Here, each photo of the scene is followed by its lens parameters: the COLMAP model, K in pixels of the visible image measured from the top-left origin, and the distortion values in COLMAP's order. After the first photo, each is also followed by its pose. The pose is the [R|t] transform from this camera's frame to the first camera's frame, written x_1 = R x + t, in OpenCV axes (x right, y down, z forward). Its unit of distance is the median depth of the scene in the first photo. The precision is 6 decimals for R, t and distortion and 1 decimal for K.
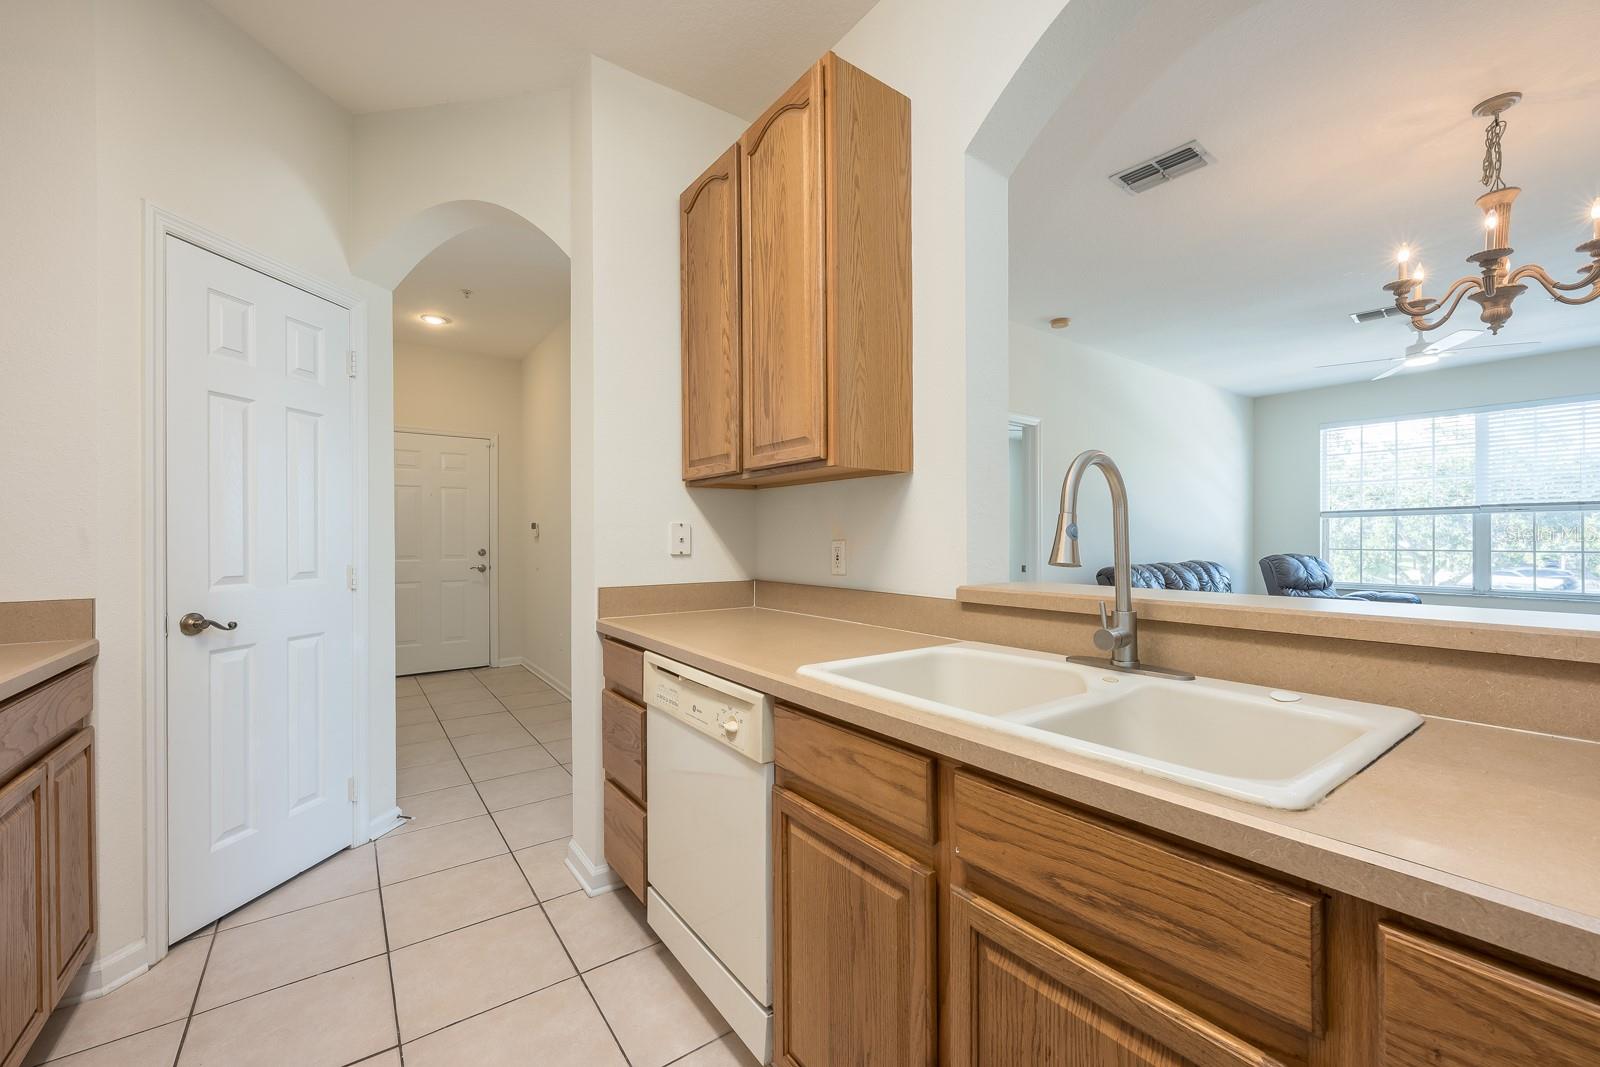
lens RADIAL K [[640.3, 0, 809.0], [0, 640.3, 538.5], [0, 0, 1]] dist [0.002679, 0.000044]
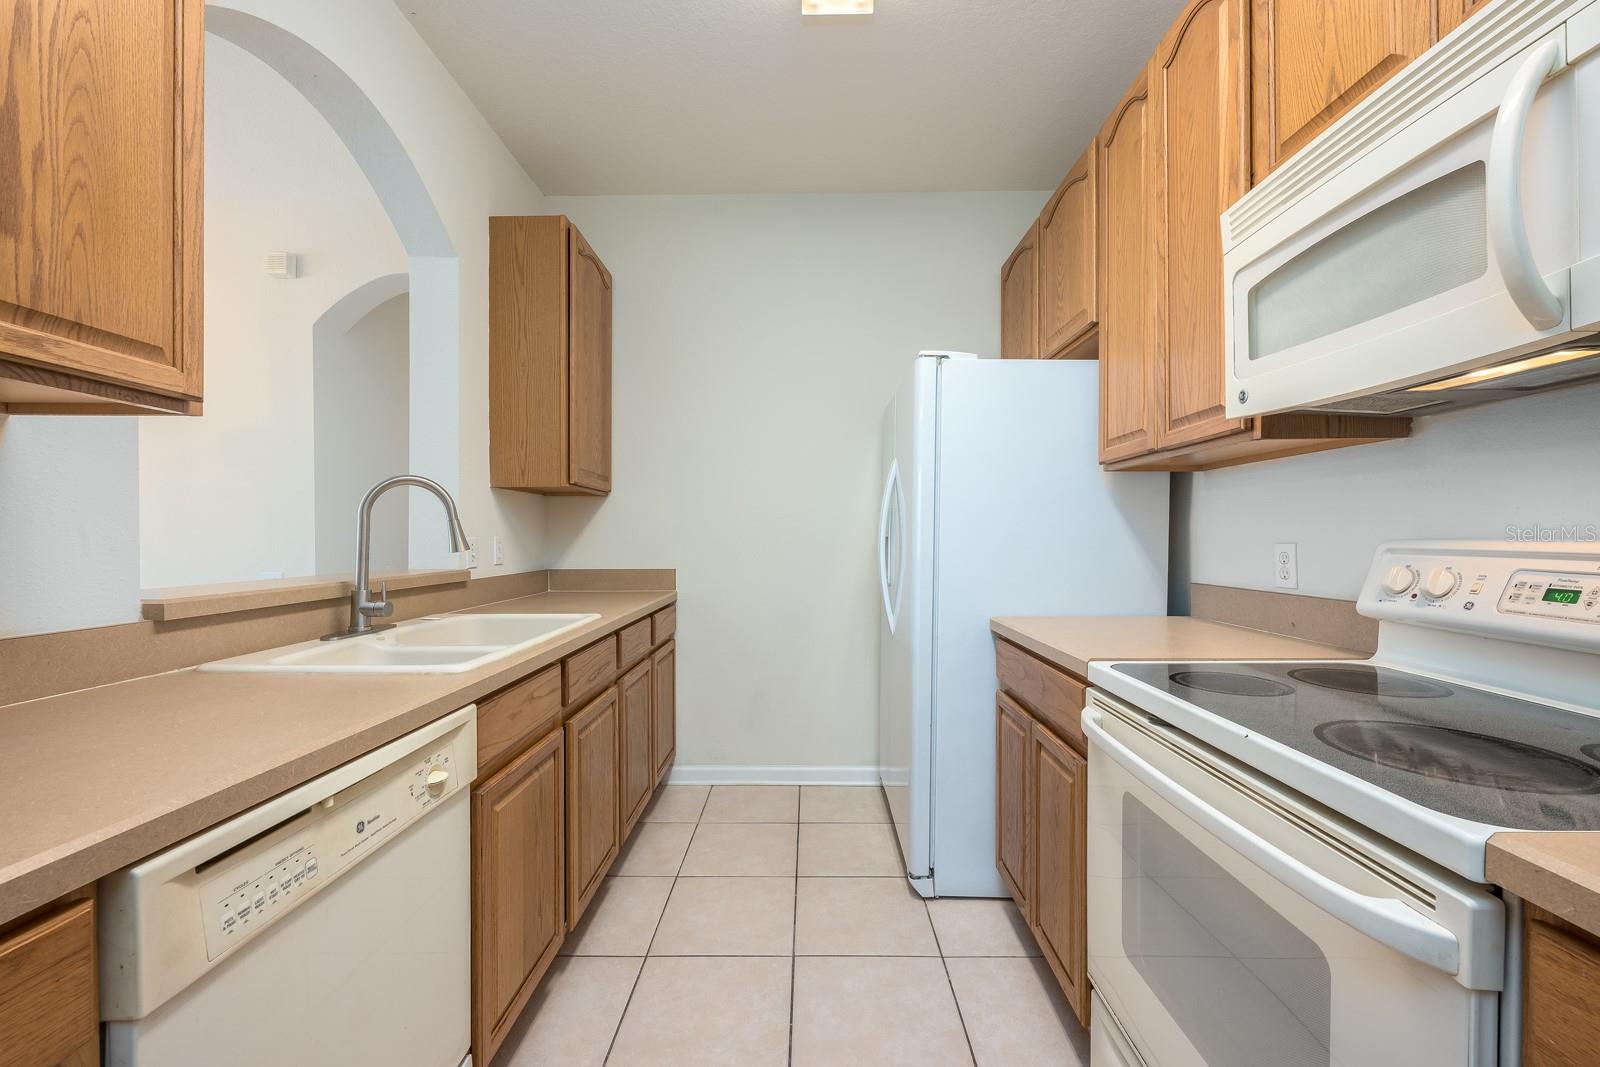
lens RADIAL K [[640.3, 0, 798.0], [0, 640.3, 539.2], [0, 0, 1]] dist [0.002679, 0.000044]
pose [[-0.792810, 0.000833, 0.609468, -0.690680], [0.004455, 0.999980, 0.004428, 0.003591], [-0.609453, 0.006226, -0.792798, 0.993881]]
